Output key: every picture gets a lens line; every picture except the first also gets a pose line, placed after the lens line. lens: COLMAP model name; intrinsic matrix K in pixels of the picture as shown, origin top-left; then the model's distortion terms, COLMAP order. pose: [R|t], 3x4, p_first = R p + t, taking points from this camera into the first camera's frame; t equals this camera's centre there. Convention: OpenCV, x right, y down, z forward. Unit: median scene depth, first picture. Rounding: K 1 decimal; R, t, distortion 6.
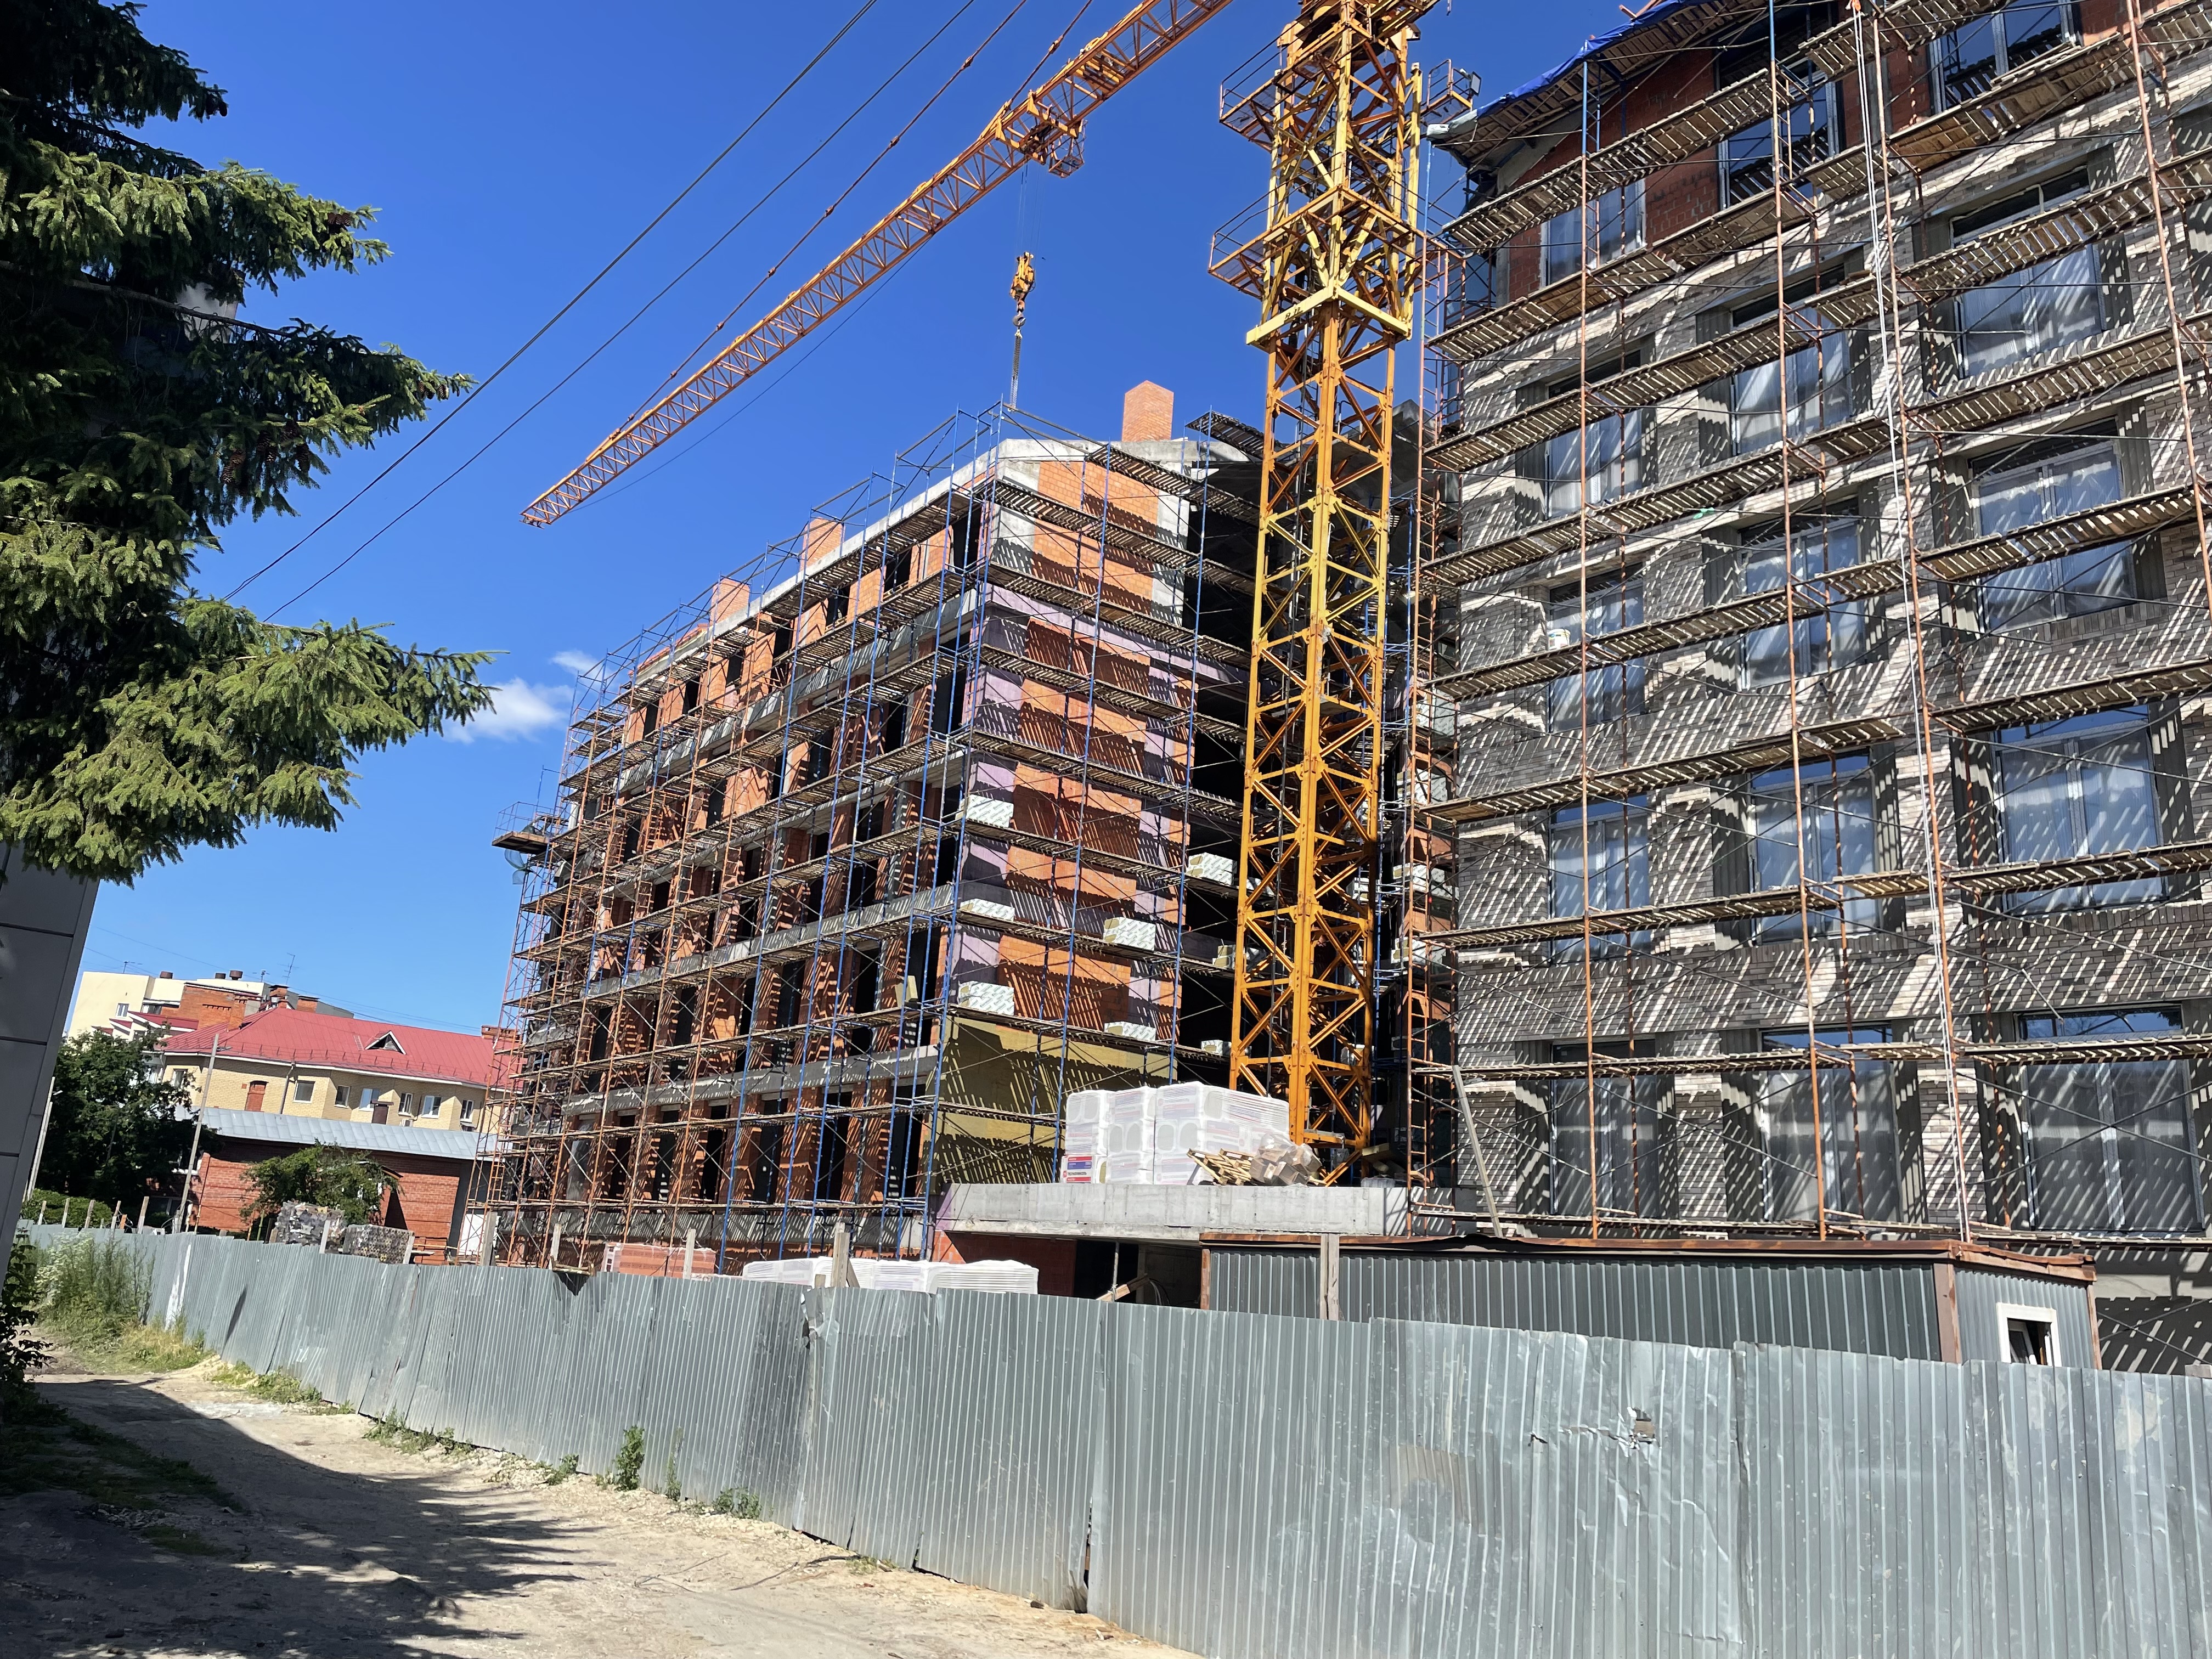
lens RADIAL K [[1670.4, 0, 1091.0], [0, 1670.4, 809.5], [0, 0, 1]] dist [0.095445, -0.127882]
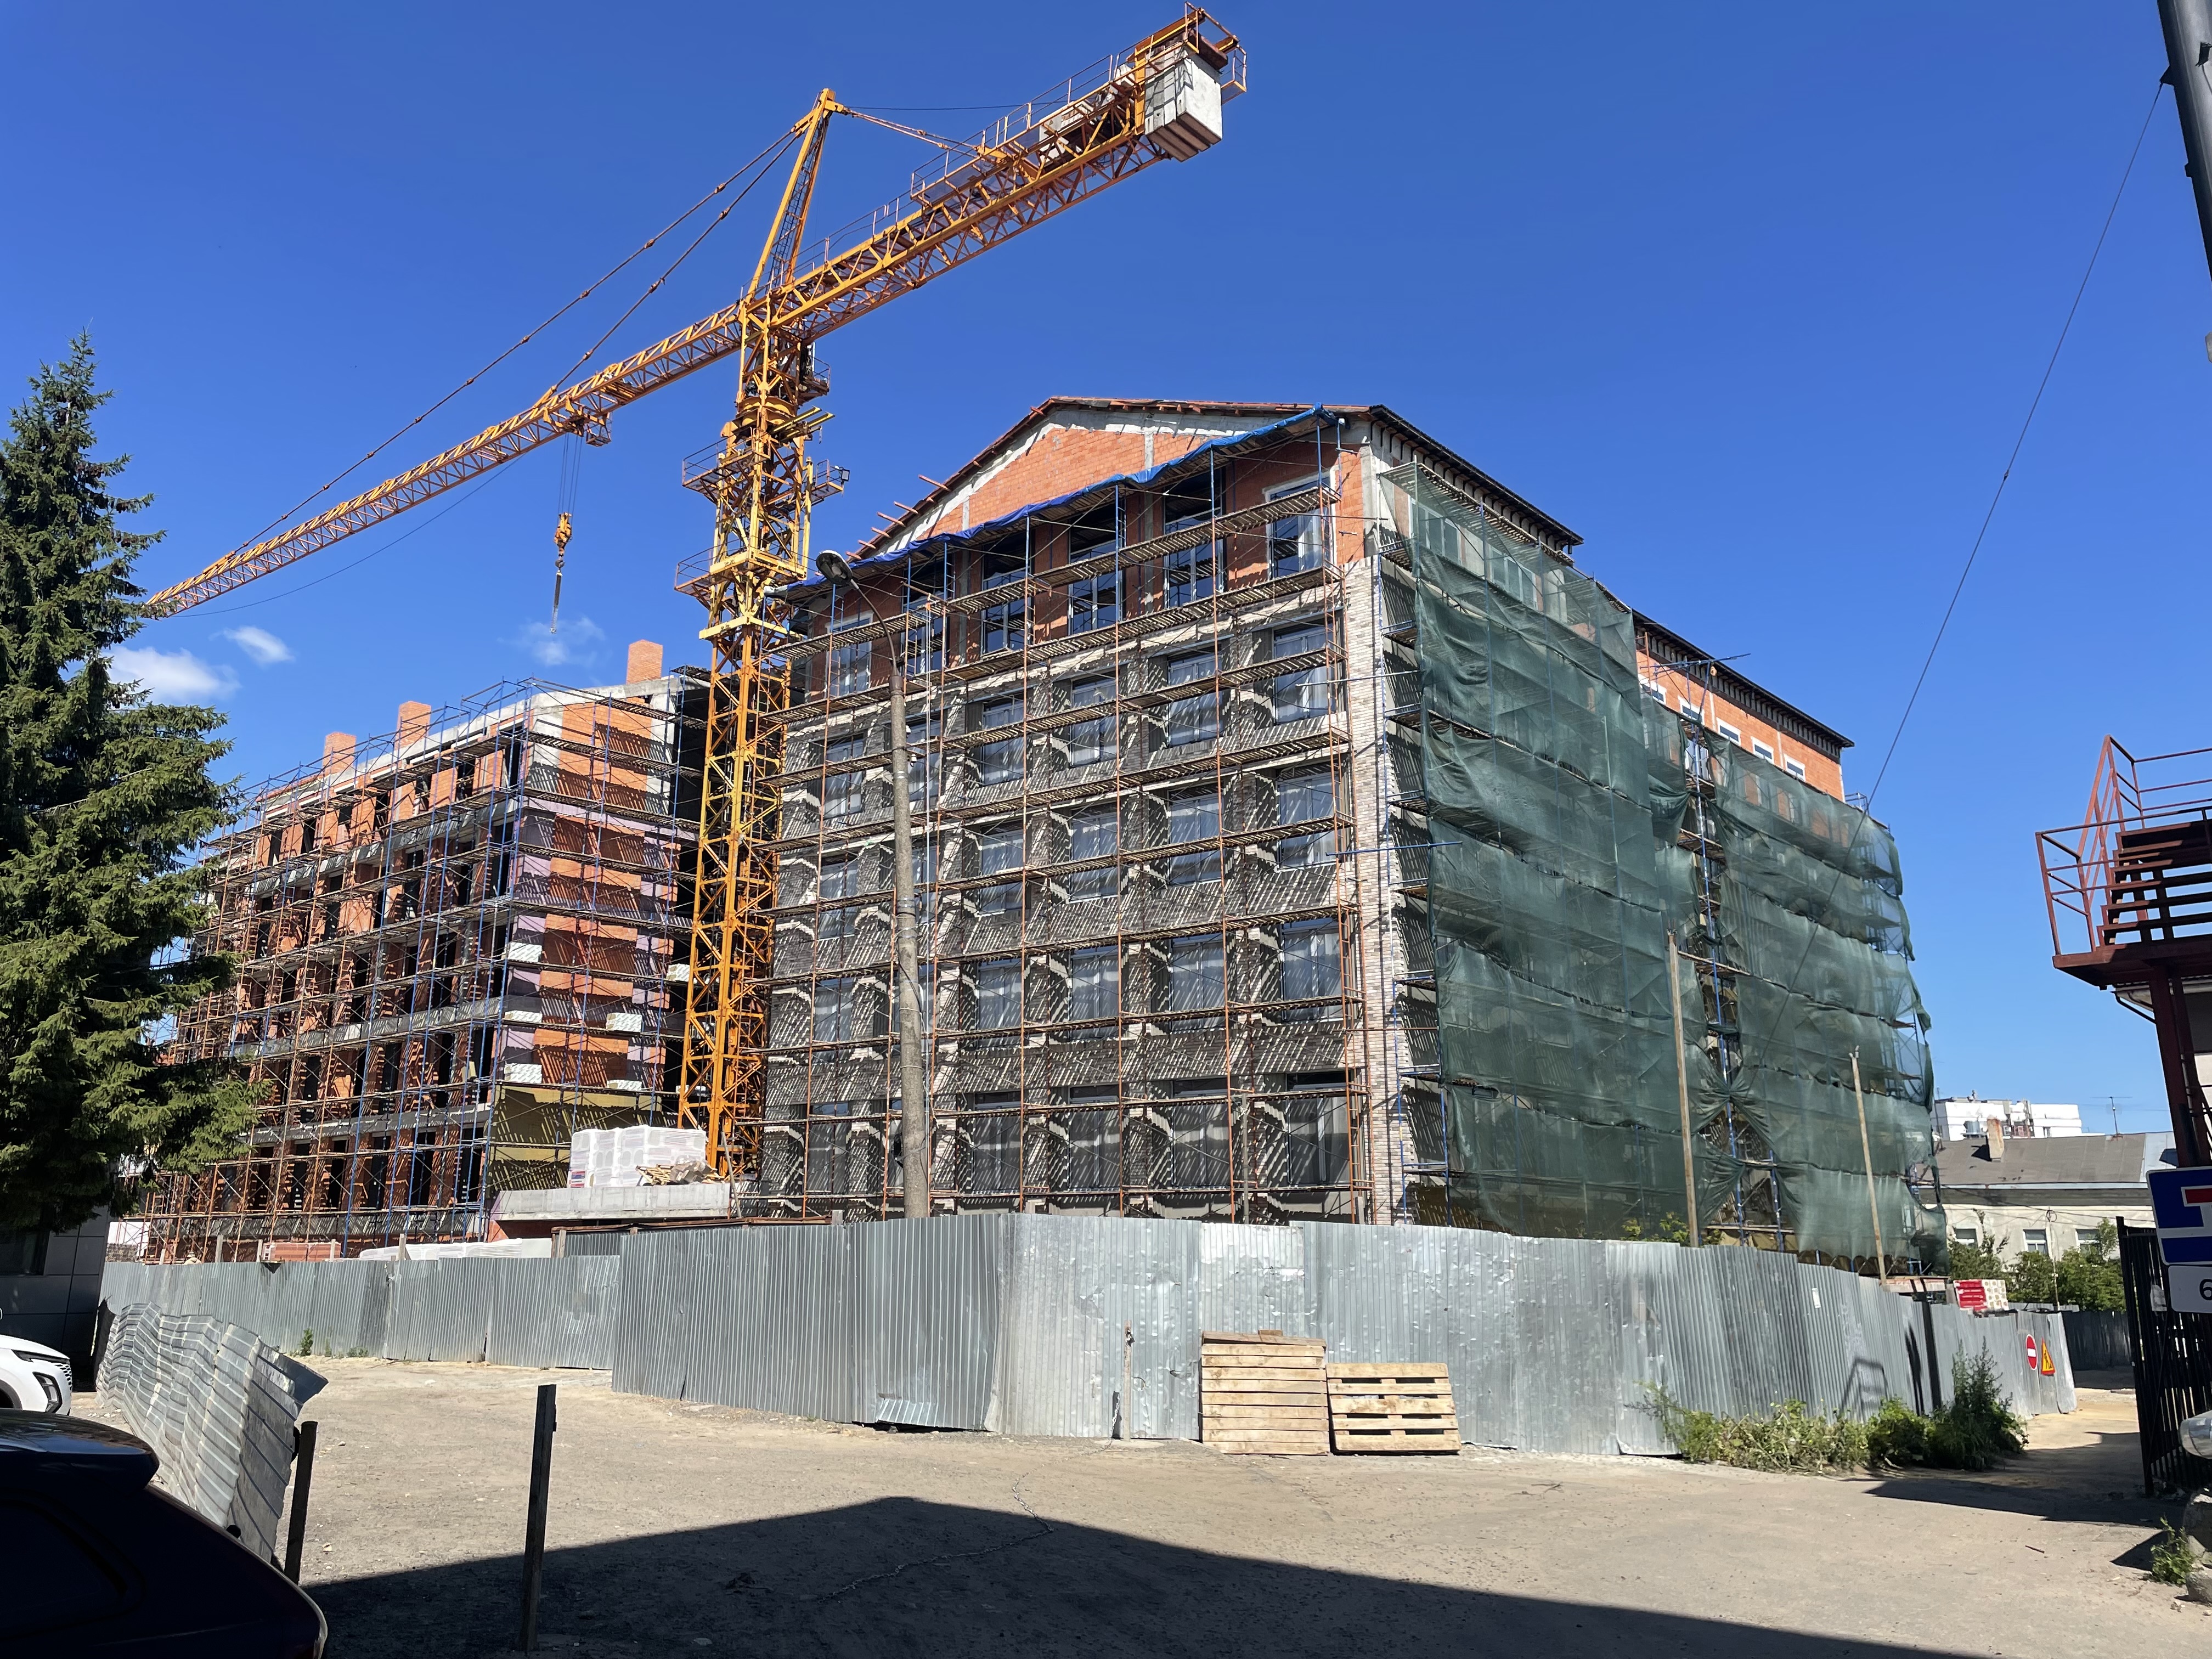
lens RADIAL K [[1680.7, 0, 1096.7], [0, 1680.7, 787.7], [0, 0, 1]] dist [0.120536, -0.172060]
pose [[0.978710, -0.015697, 0.204646, 0.147495], [0.011019, 0.999652, 0.023976, -0.195211], [-0.204951, -0.021210, 0.978542, -0.703794]]
